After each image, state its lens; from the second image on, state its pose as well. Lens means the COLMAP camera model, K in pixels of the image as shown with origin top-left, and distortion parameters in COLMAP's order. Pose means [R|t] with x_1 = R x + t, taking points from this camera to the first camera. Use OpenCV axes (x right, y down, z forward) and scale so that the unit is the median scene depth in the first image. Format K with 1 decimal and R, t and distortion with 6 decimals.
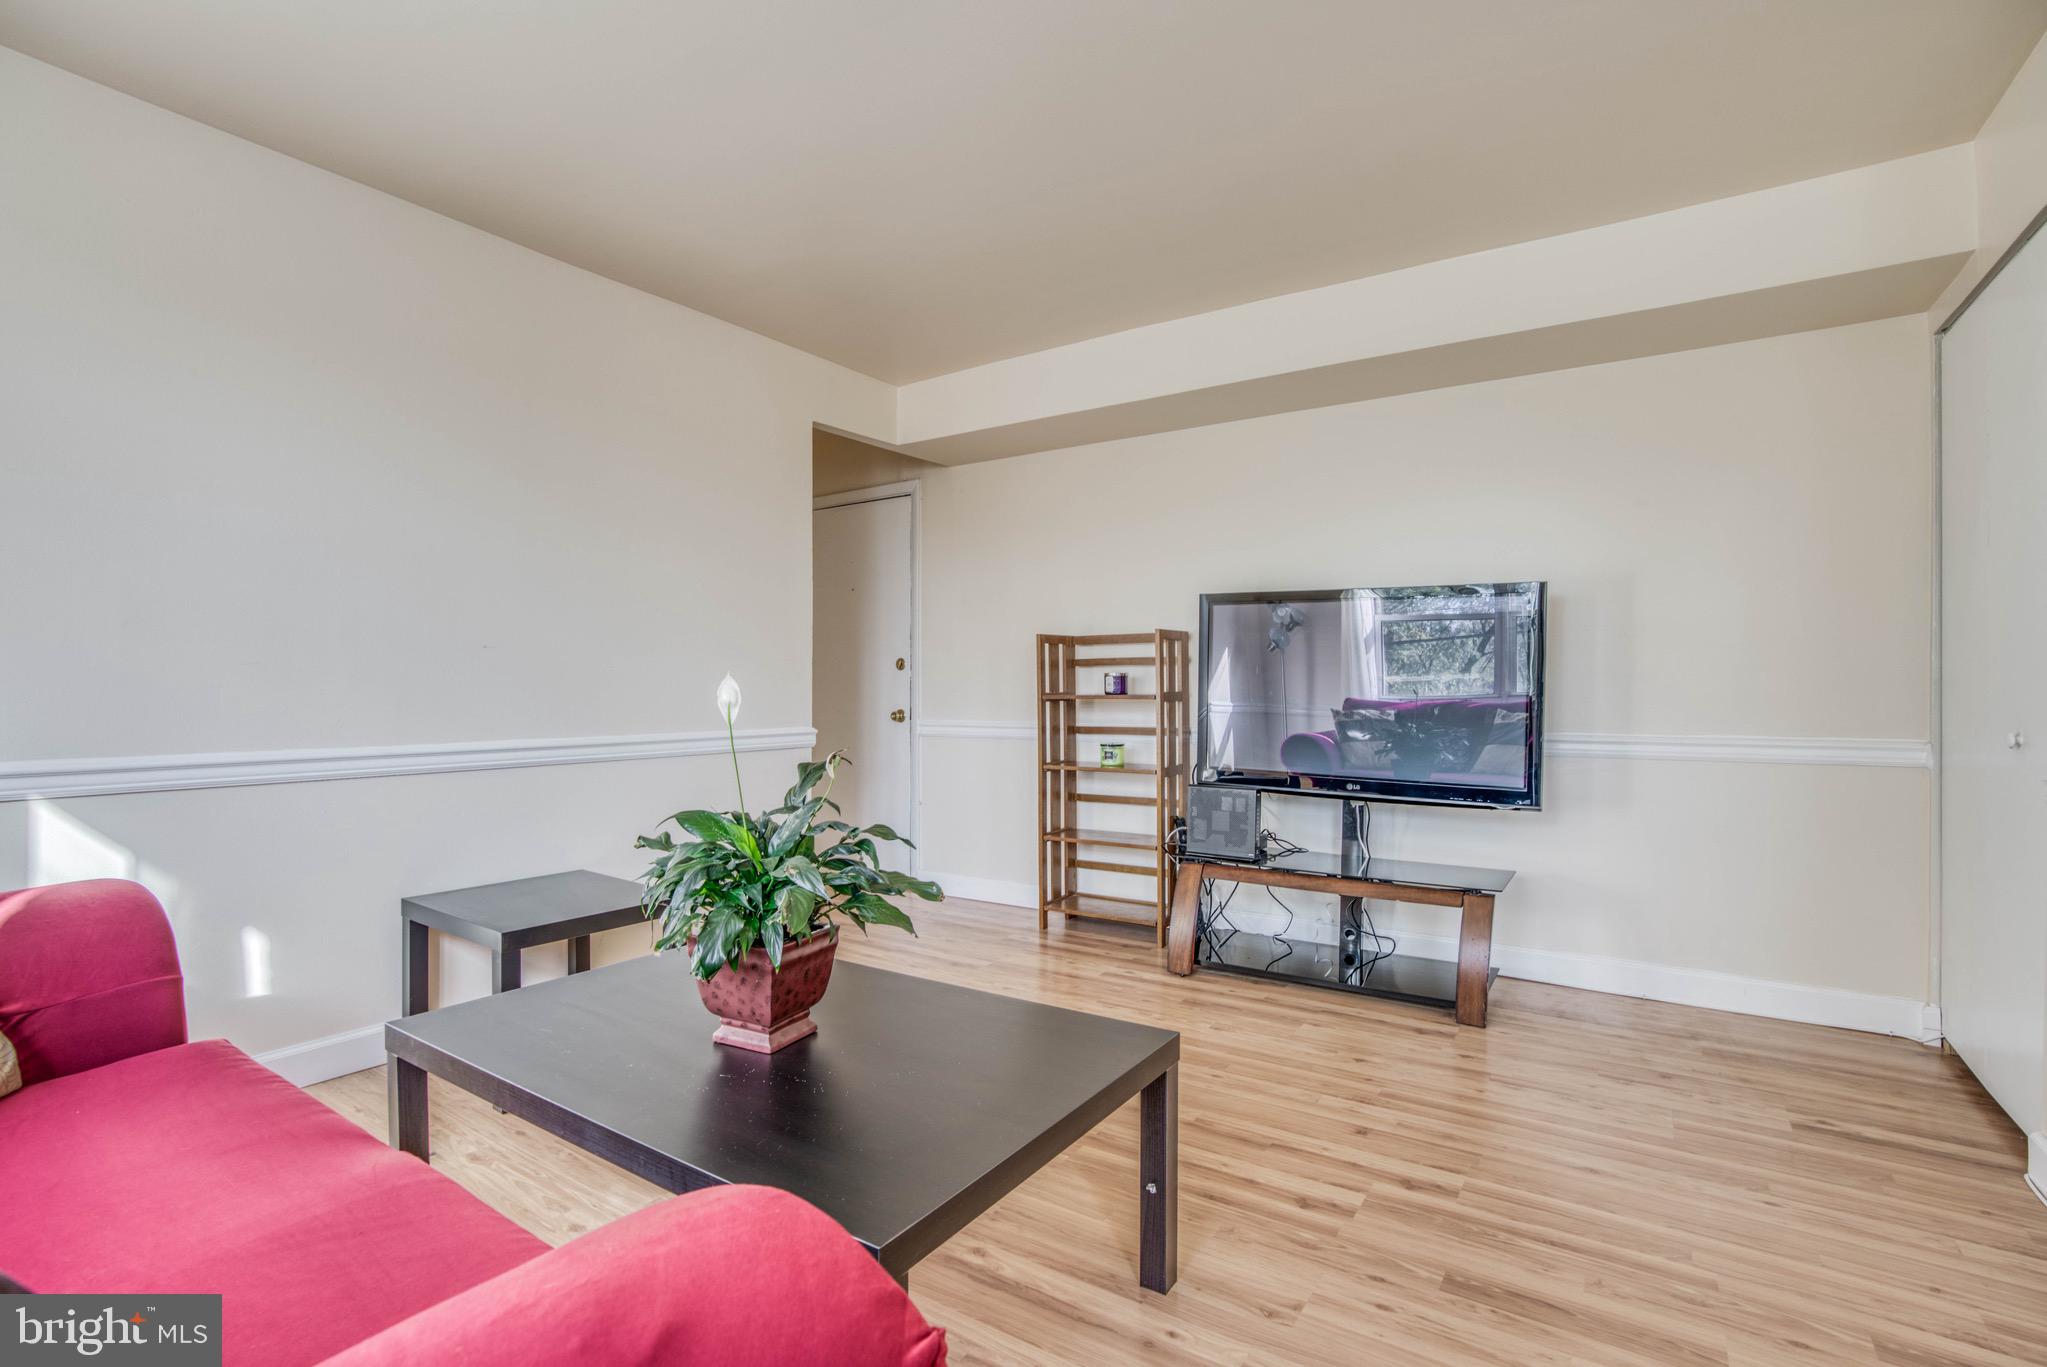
lens RADIAL K [[957.9, 0, 1023.5], [0, 957.9, 683.5], [0, 0, 1]] dist [-0.049313, 0.019551]
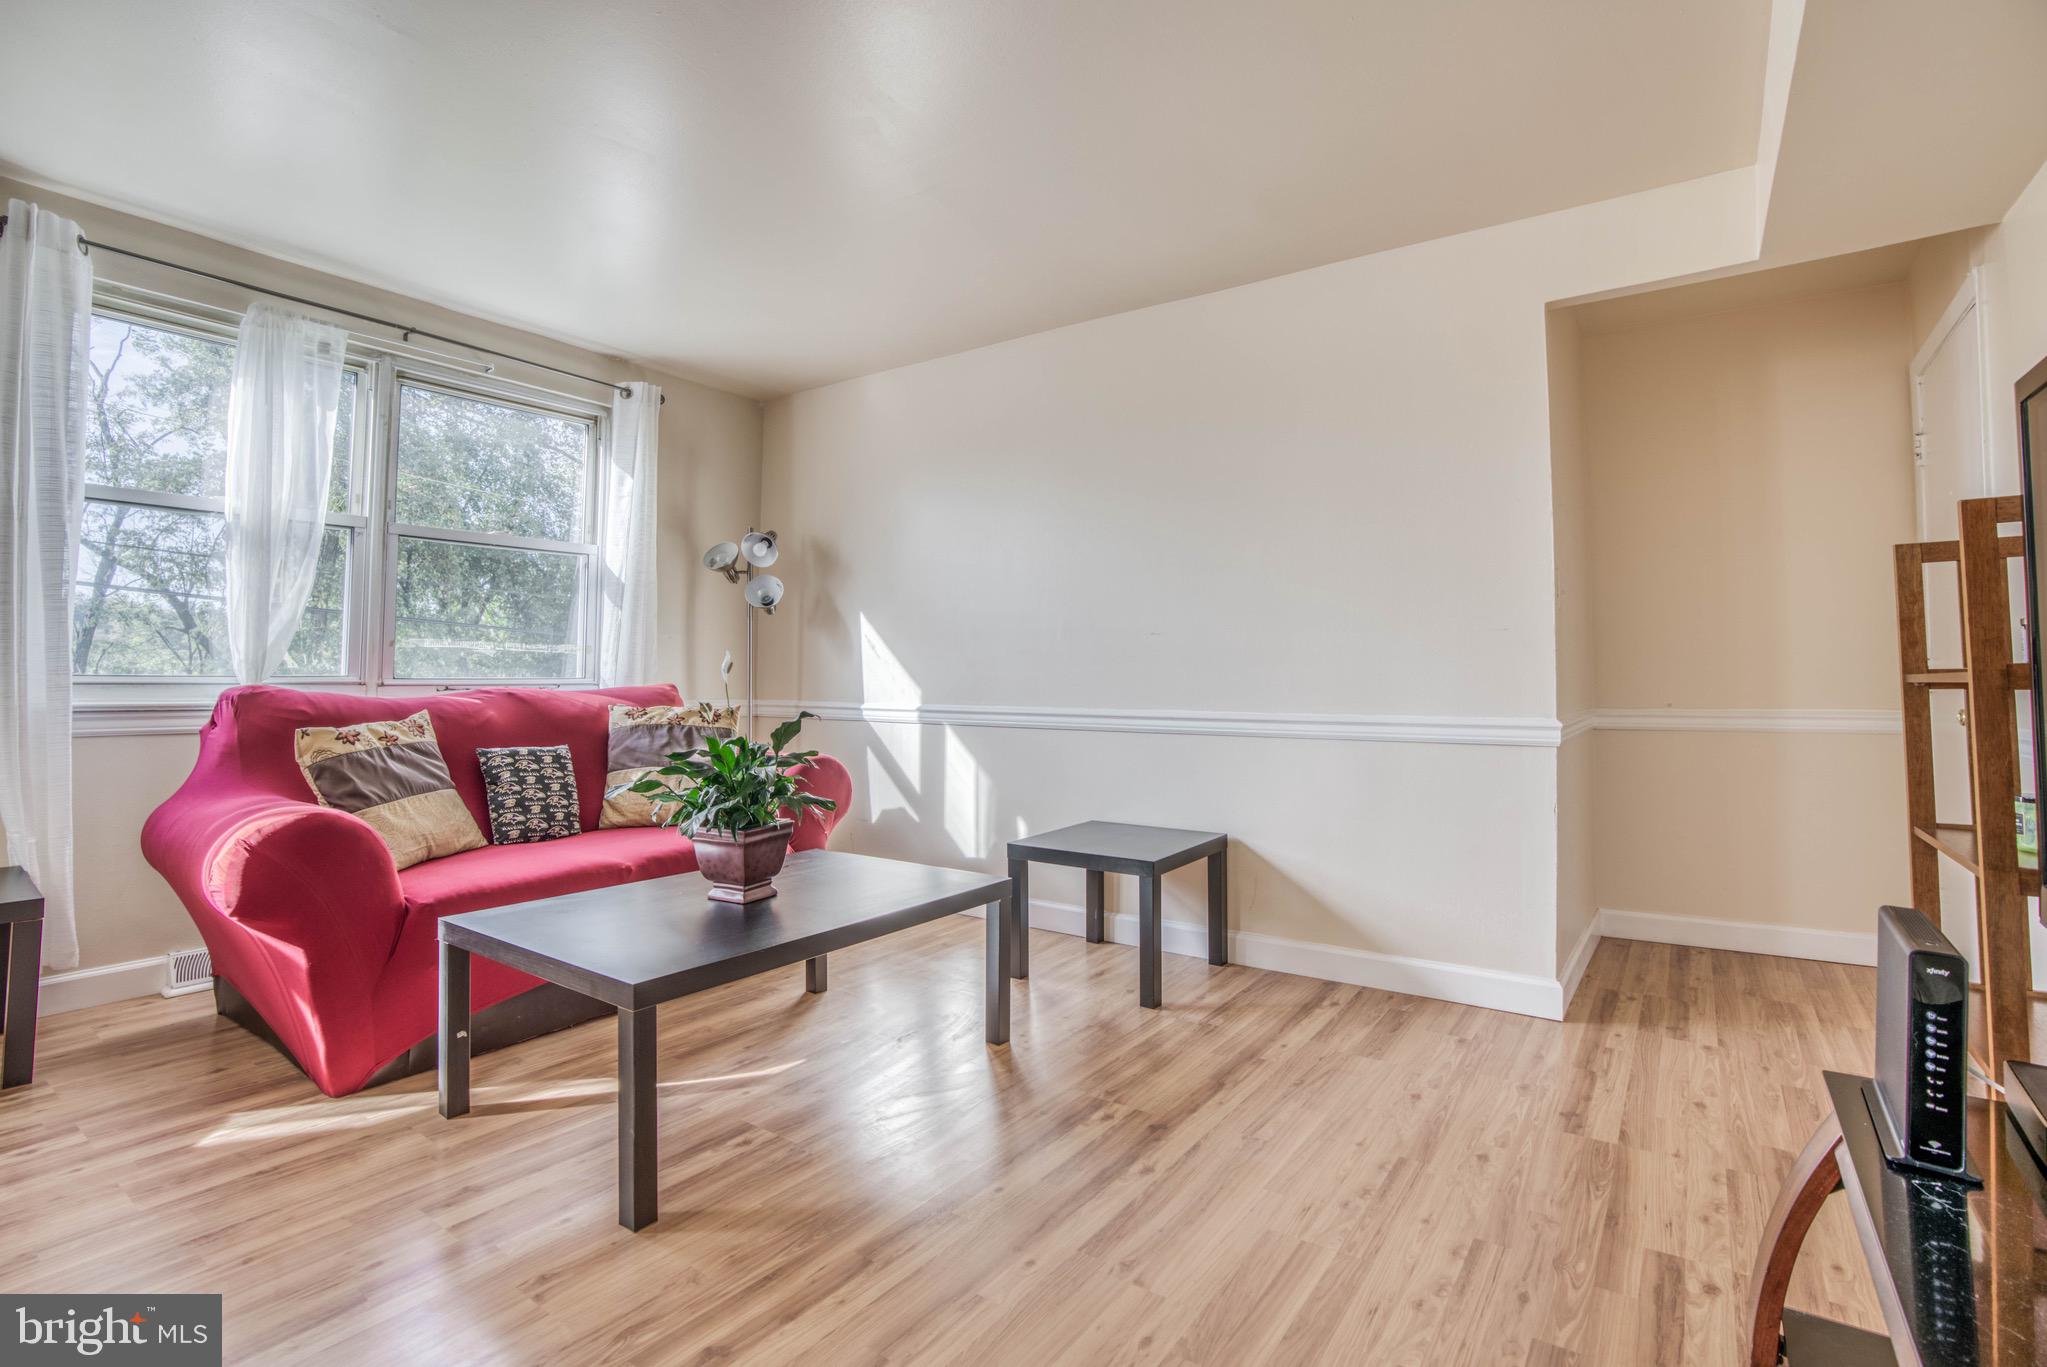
lens RADIAL K [[966.5, 0, 1009.0], [0, 966.5, 617.1], [0, 0, 1]] dist [-0.049968, 0.012956]
pose [[-0.033705, -0.064428, -0.997353, 0.655078], [-0.000696, 0.997921, -0.064441, 0.019466], [0.999432, -0.001478, -0.033680, 0.780745]]
